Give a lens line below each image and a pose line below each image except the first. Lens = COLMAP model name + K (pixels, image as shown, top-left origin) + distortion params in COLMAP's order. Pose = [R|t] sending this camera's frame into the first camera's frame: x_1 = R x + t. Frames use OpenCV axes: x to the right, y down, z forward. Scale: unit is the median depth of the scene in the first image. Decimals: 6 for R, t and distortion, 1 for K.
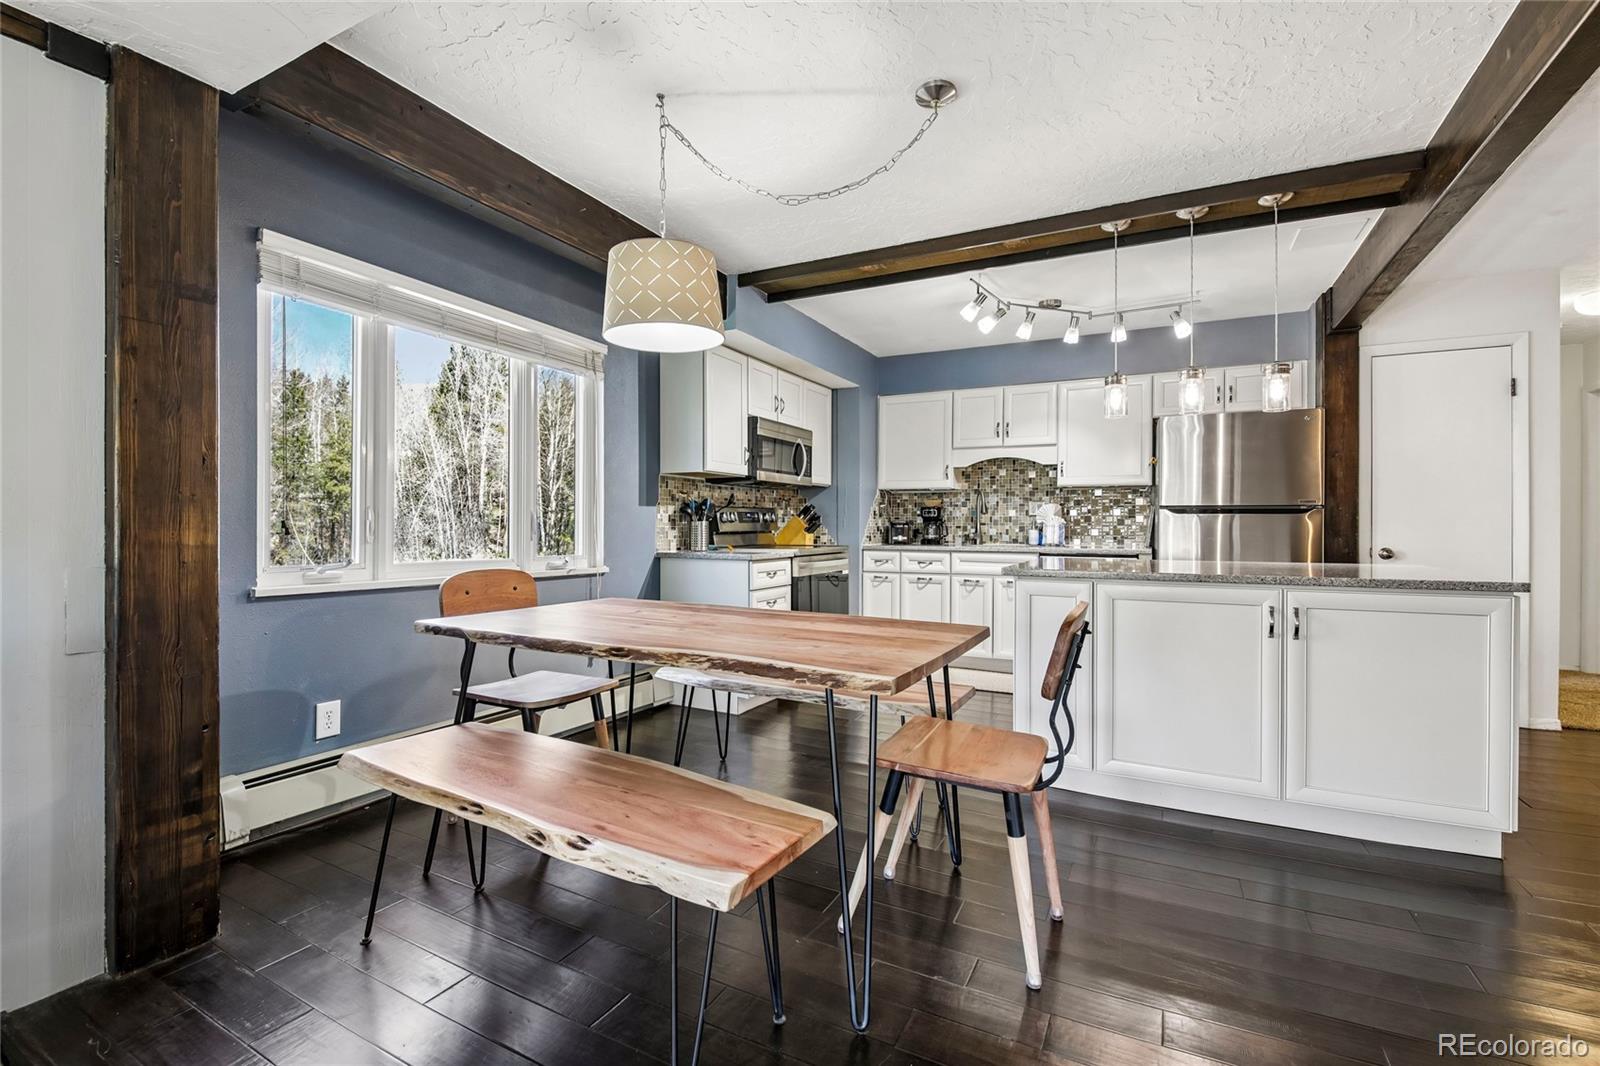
lens RADIAL K [[691.0, 0, 803.9], [0, 691.0, 522.6], [0, 0, 1]] dist [0.005990, -0.012341]
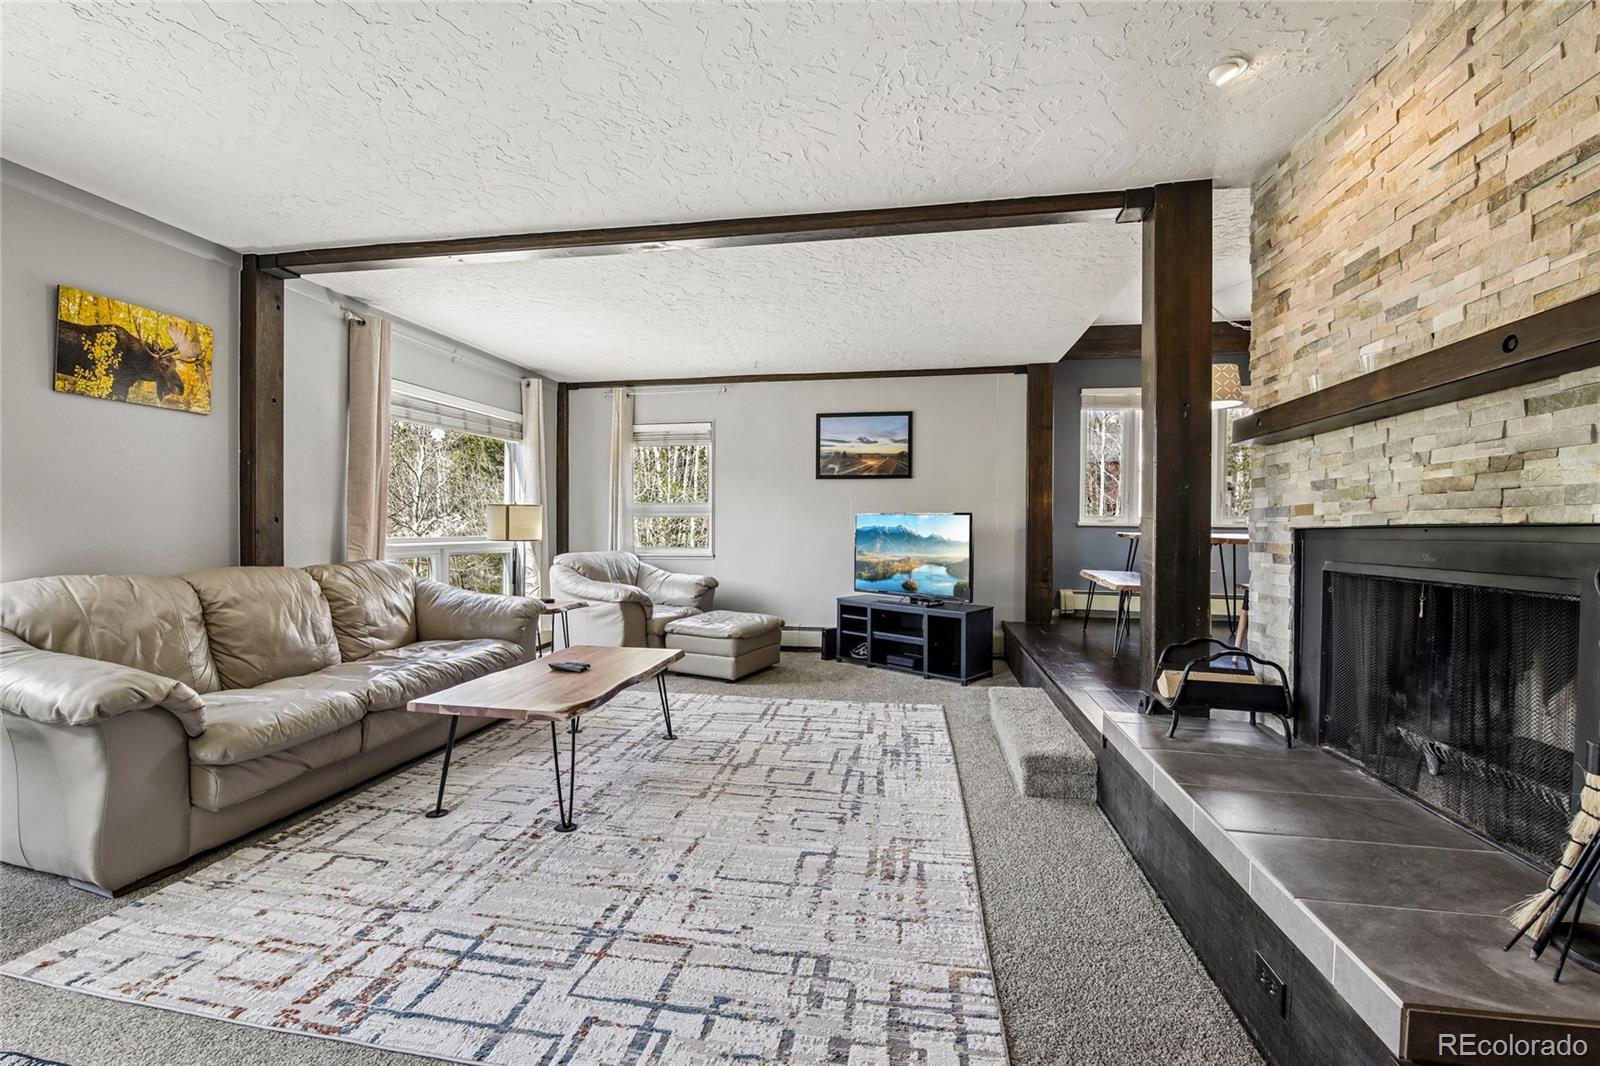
lens RADIAL K [[697.0, 0, 795.0], [0, 697.0, 530.3], [0, 0, 1]] dist [-0.000510, -0.009263]
pose [[0.301396, 0.005648, -0.953482, 0.671366], [0.000727, 0.999981, 0.006153, 0.048929], [0.953499, -0.002547, 0.301386, -0.403667]]
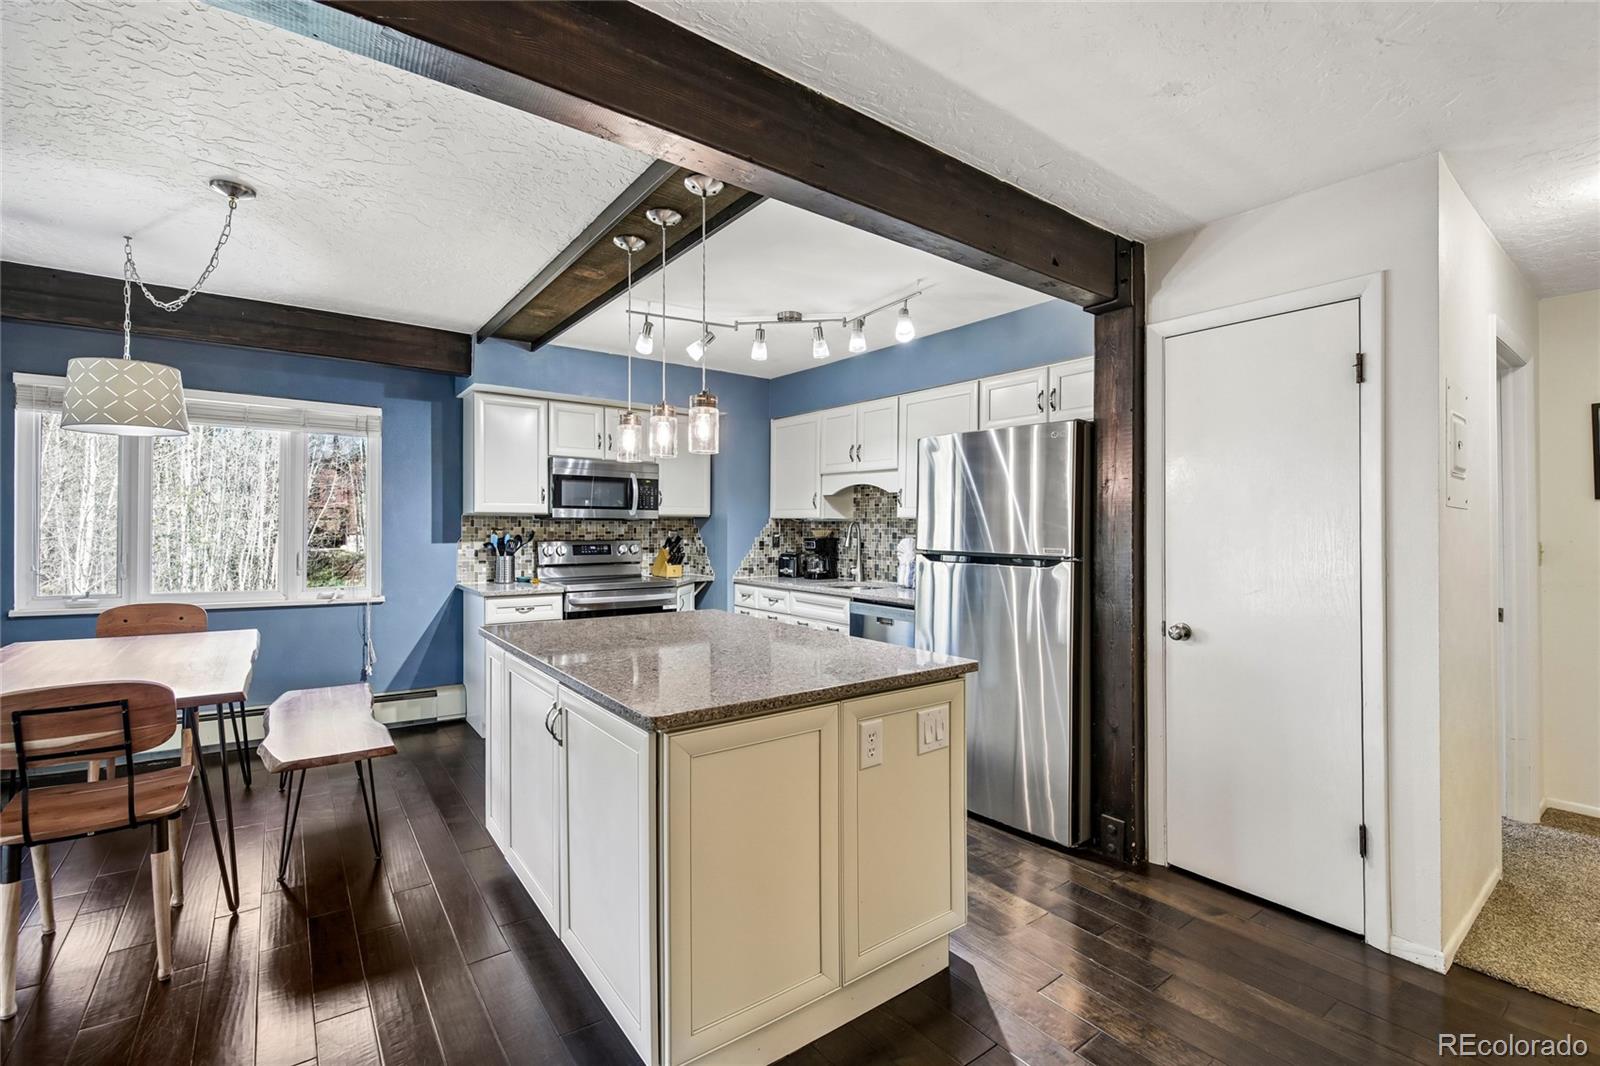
lens RADIAL K [[691.0, 0, 803.9], [0, 691.0, 522.6], [0, 0, 1]] dist [0.005990, -0.012341]
pose [[0.899486, 0.001537, -0.436947, 0.644197], [-0.003527, 0.999987, -0.003743, -0.044637], [0.436936, 0.004908, 0.899479, 0.188776]]
